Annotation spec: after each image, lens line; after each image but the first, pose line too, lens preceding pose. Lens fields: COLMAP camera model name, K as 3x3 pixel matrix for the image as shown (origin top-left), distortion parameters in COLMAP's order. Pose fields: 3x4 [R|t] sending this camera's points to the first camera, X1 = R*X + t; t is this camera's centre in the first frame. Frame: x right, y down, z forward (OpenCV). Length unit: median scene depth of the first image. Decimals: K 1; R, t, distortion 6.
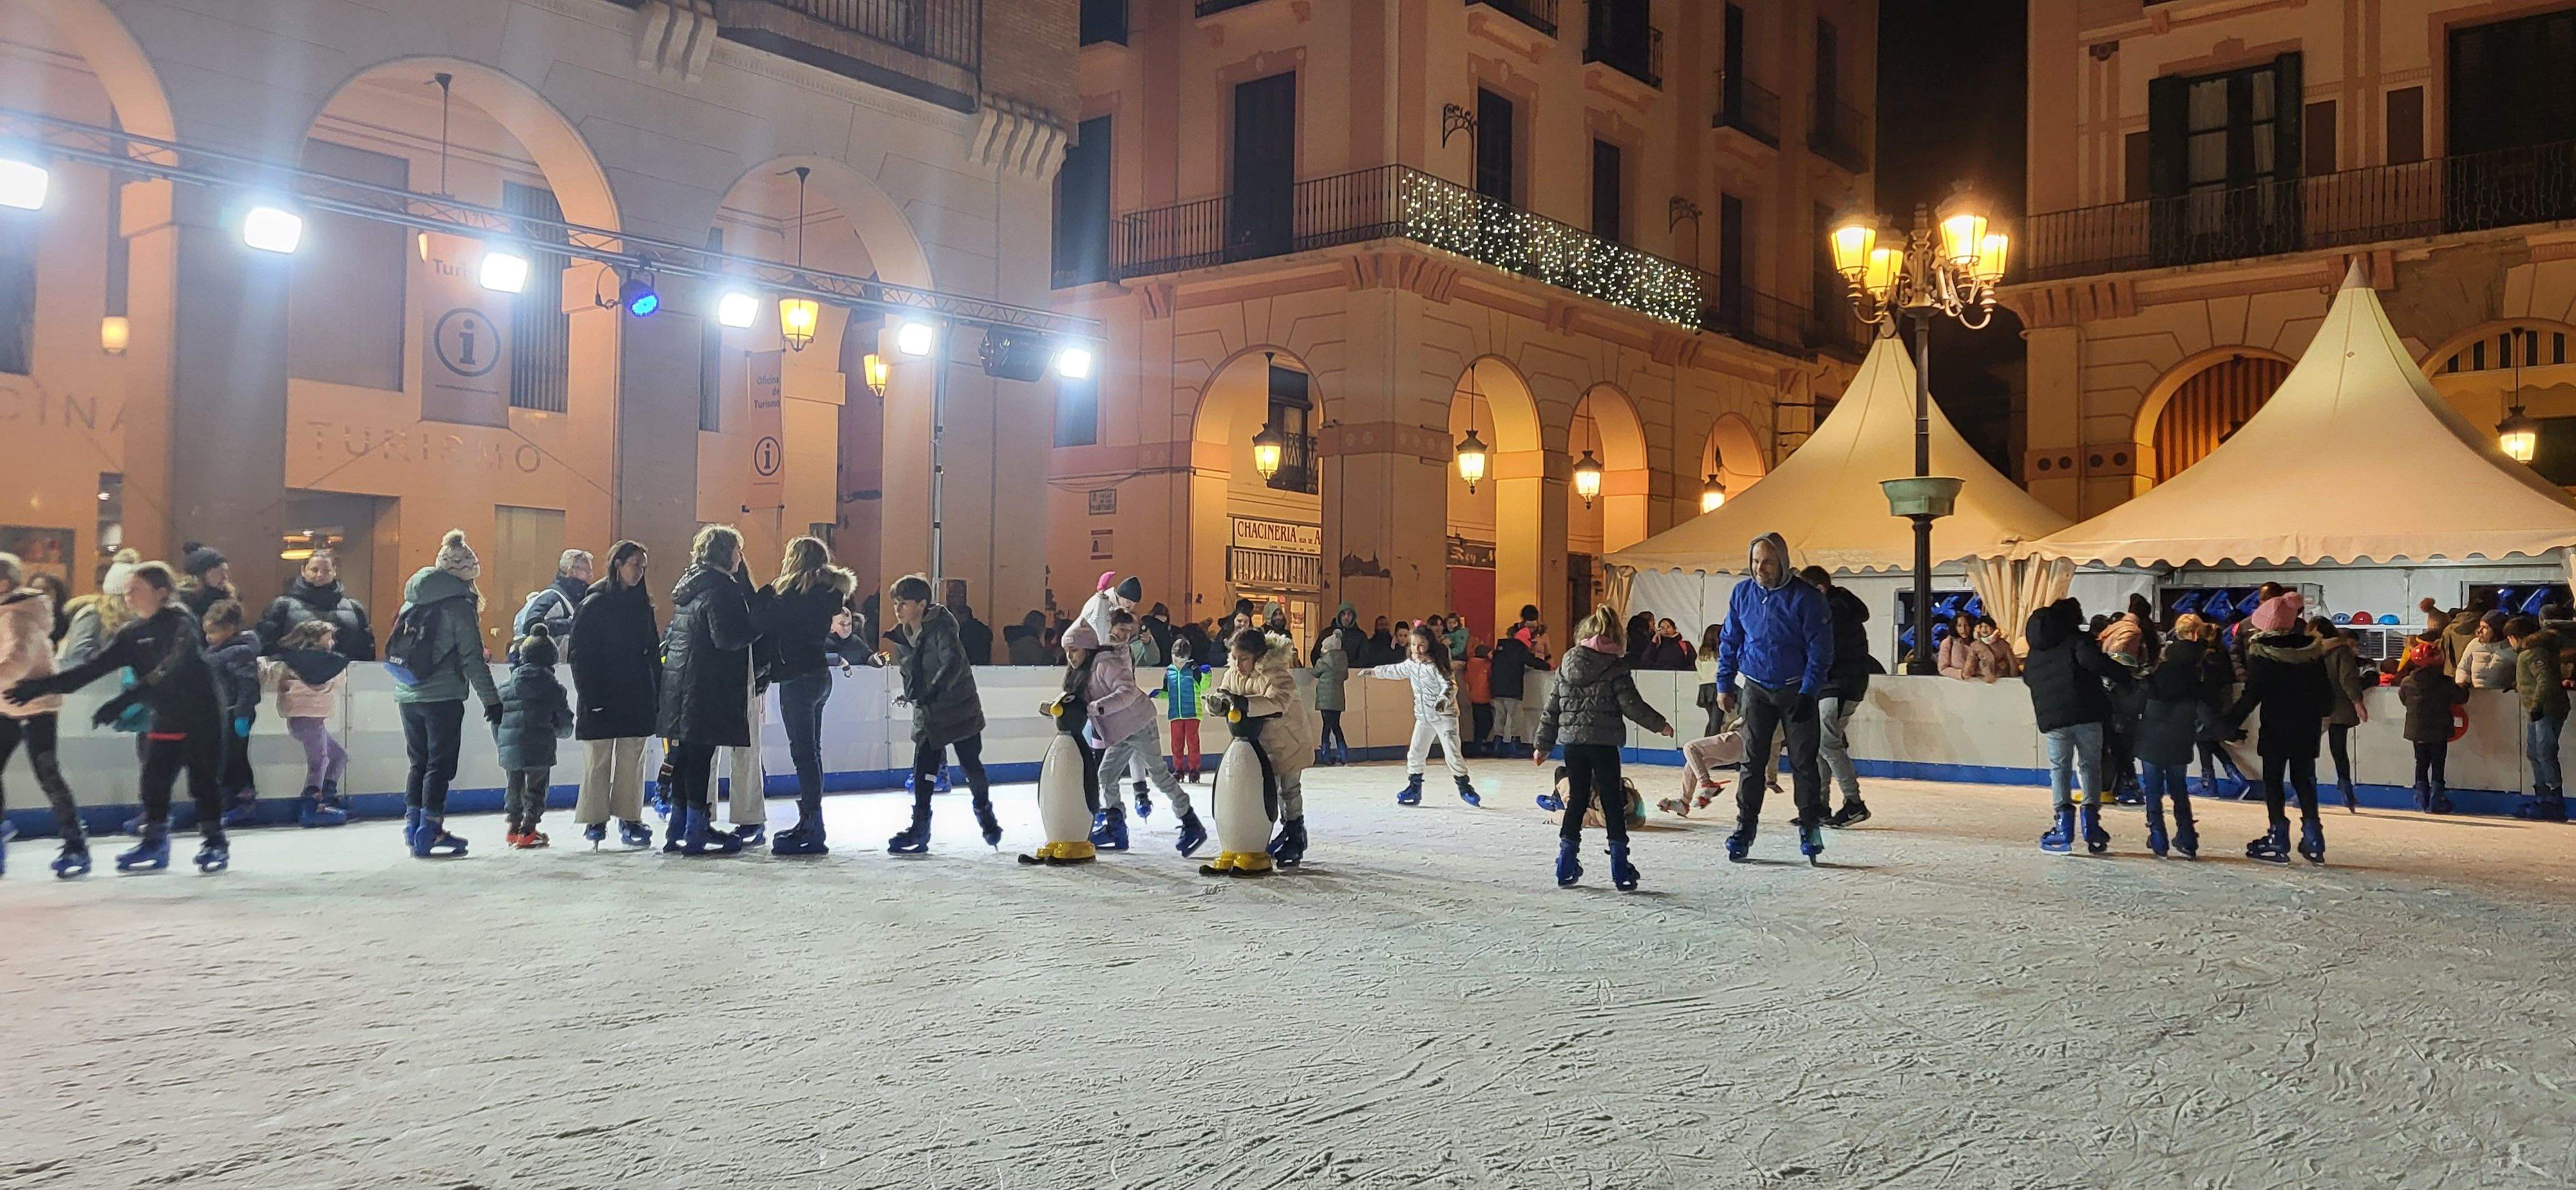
lens RADIAL K [[1918.2, 0, 1296.1], [0, 1918.2, 599.1], [0, 0, 1]] dist [0.068901, -0.012830]
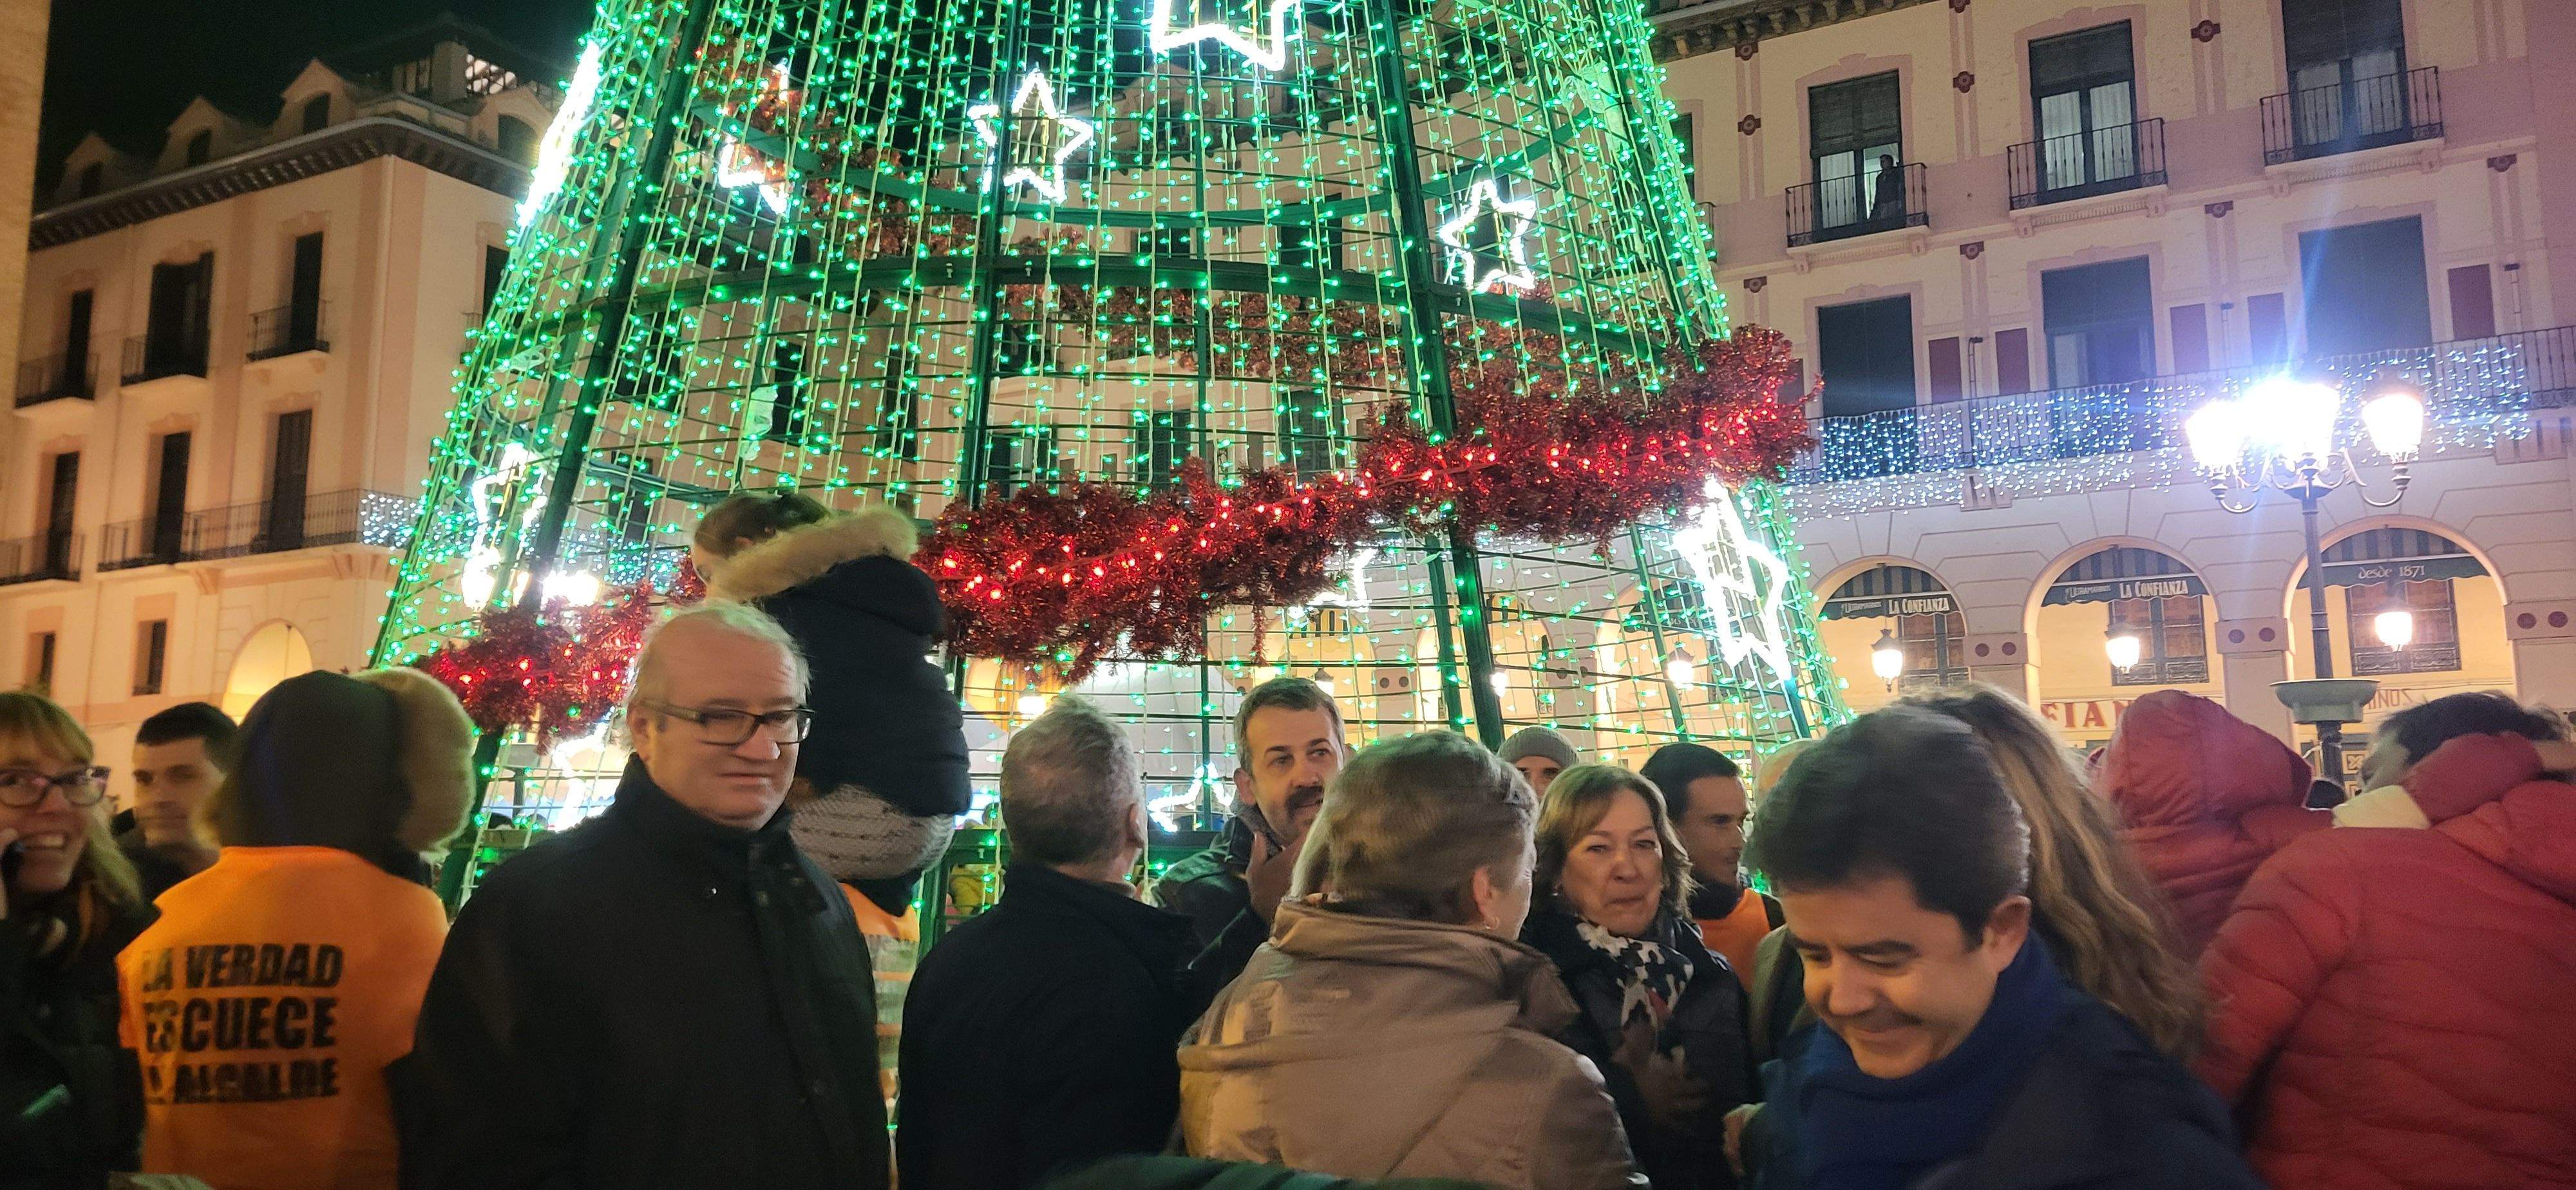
lens RADIAL K [[1938.6, 0, 1284.1], [0, 1938.6, 554.1], [0, 0, 1]] dist [0.059708, -0.009339]
pose [[0.986286, 0.008799, 0.164808, 0.467831], [0.010514, 0.993199, -0.115949, -0.018828], [-0.164707, 0.116092, 0.979487, -0.430437]]
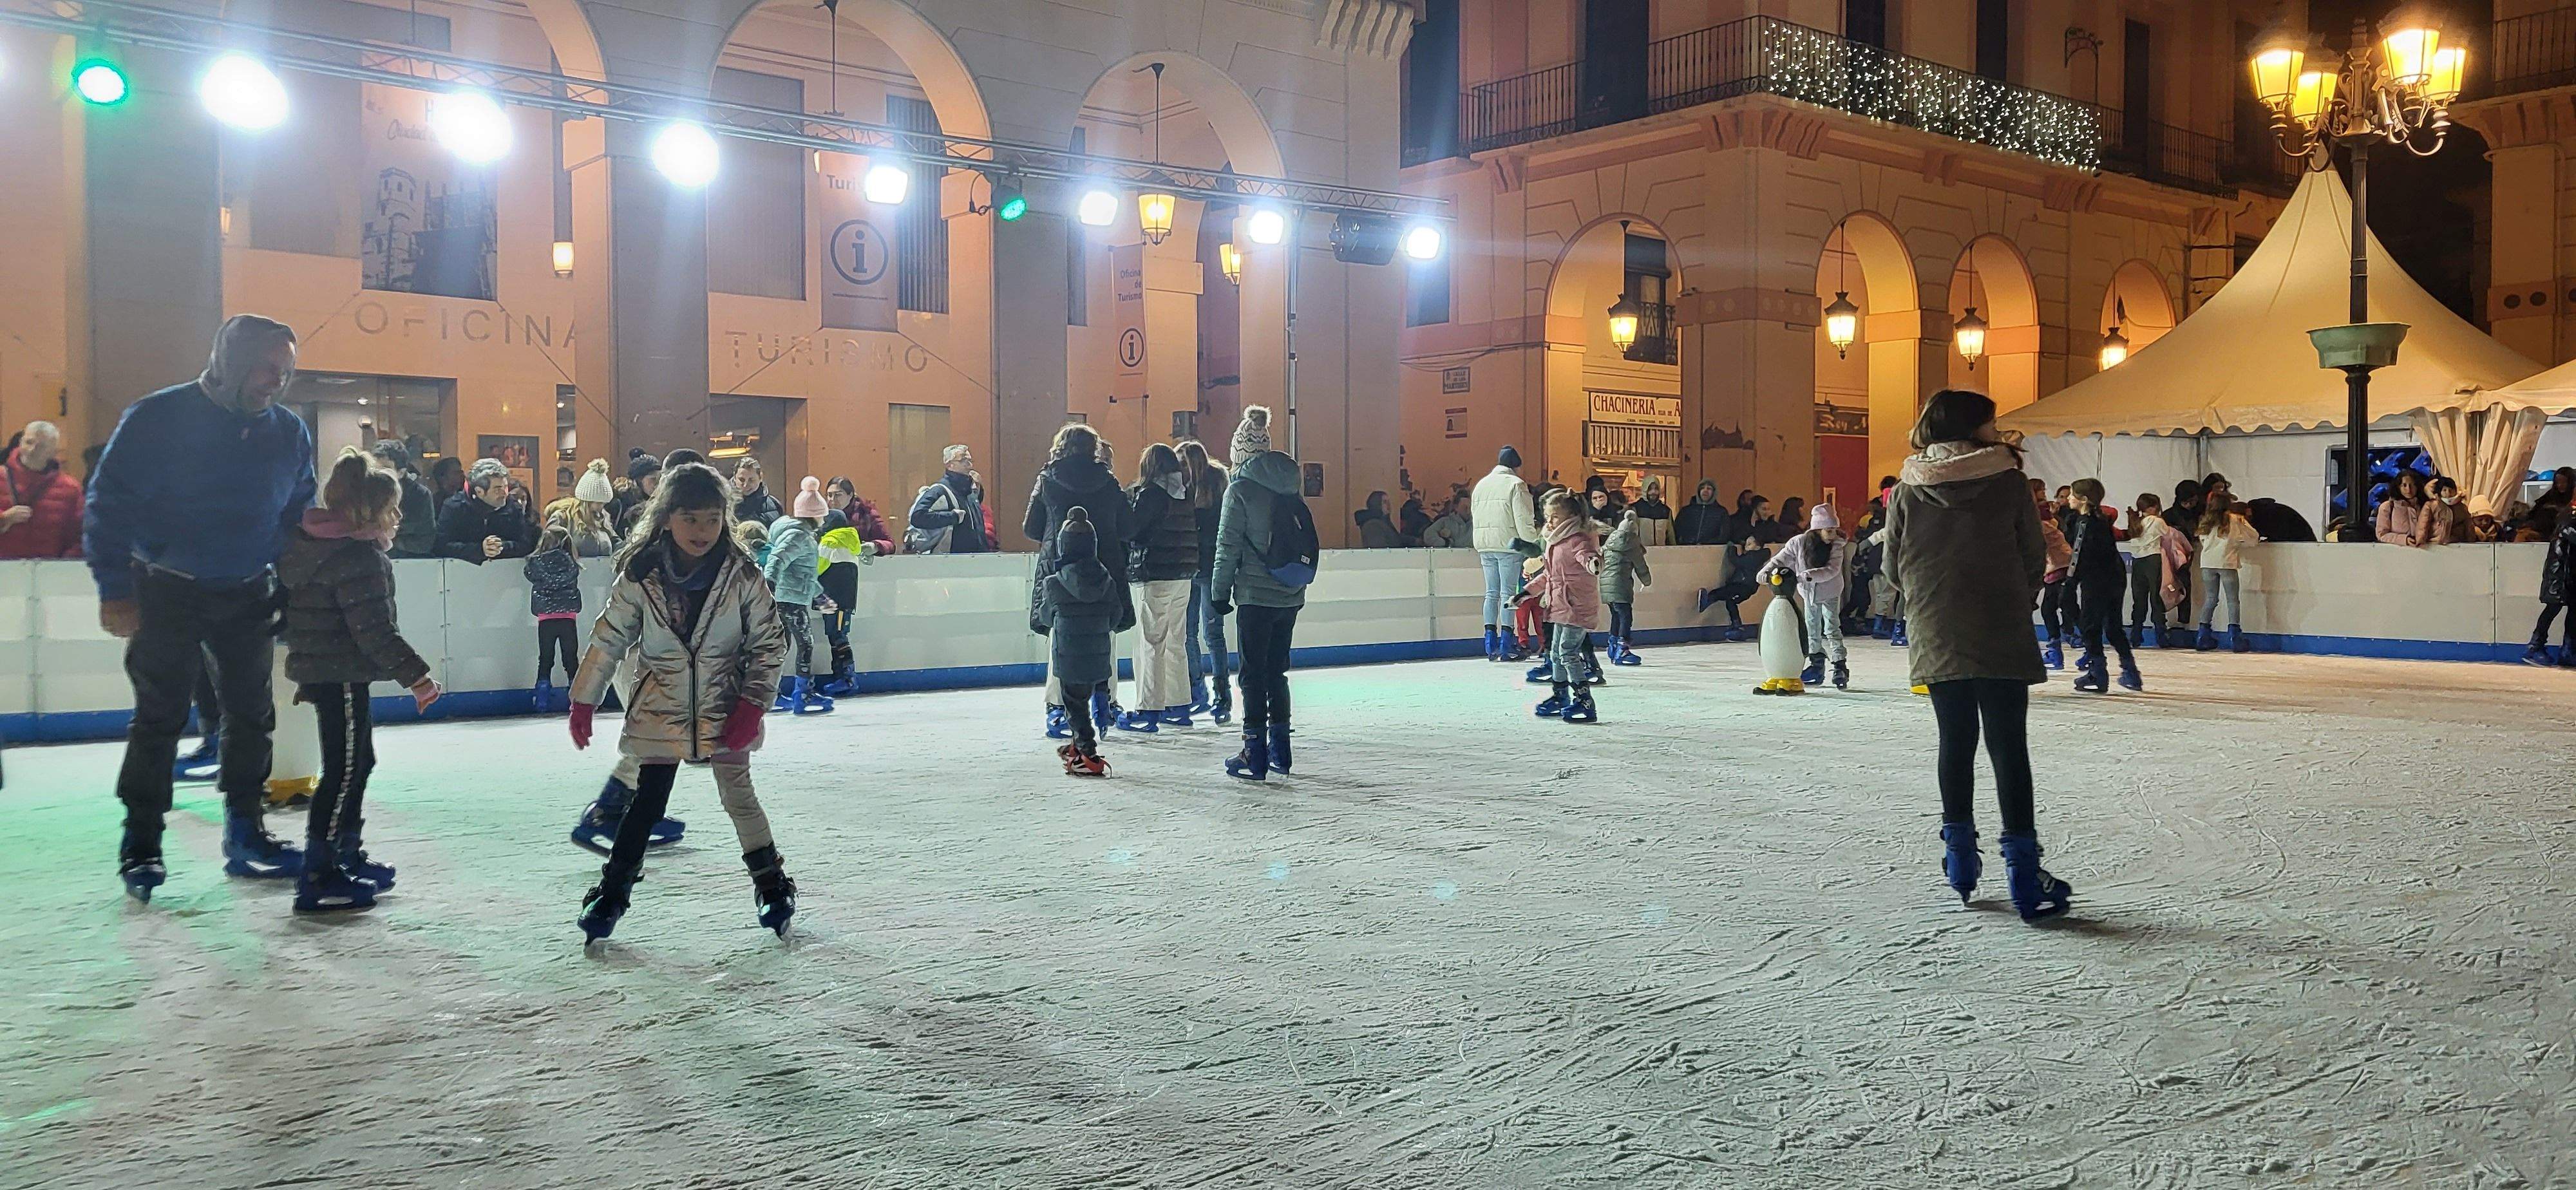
lens RADIAL K [[1922.1, 0, 1294.6], [0, 1922.1, 572.2], [0, 0, 1]] dist [0.077769, -0.039777]
pose [[0.982420, -0.013156, -0.186218, 0.002058], [0.022598, 0.998559, 0.048675, -0.001988], [0.185310, -0.052028, 0.981302, -0.002721]]
